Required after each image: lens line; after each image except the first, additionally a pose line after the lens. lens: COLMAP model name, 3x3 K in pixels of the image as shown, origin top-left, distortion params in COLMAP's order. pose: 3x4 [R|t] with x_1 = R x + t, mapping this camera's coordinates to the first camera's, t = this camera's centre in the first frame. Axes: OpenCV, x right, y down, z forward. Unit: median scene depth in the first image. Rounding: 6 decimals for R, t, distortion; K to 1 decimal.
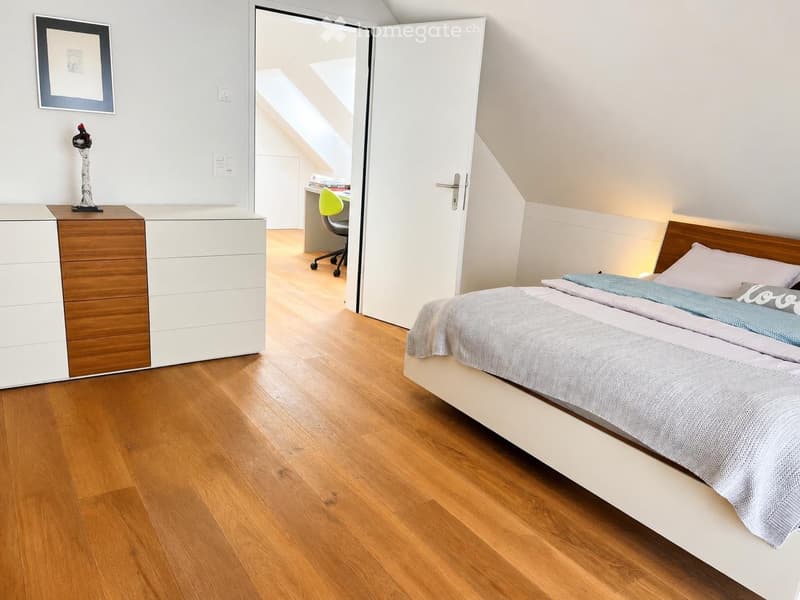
lens RADIAL K [[617.5, 0, 400.0], [0, 617.5, 300.0], [0, 0, 1]] dist [0.003222, 0.004599]
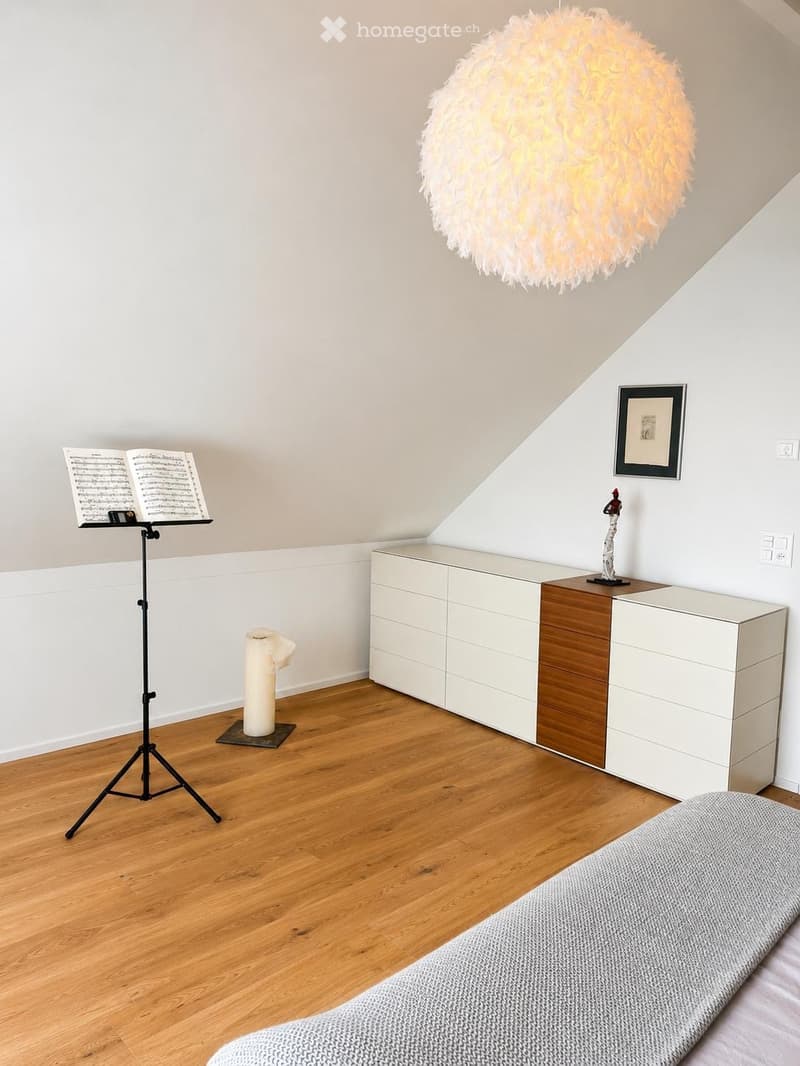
lens RADIAL K [[822.8, 0, 400.0], [0, 822.8, 533.0], [0, 0, 1]] dist [0.003222, 0.004599]
pose [[0.126181, 0.040818, -0.991167, 0.701720], [-0.286145, 0.958182, 0.003031, -0.132054], [0.949842, 0.283235, 0.132584, 0.541008]]
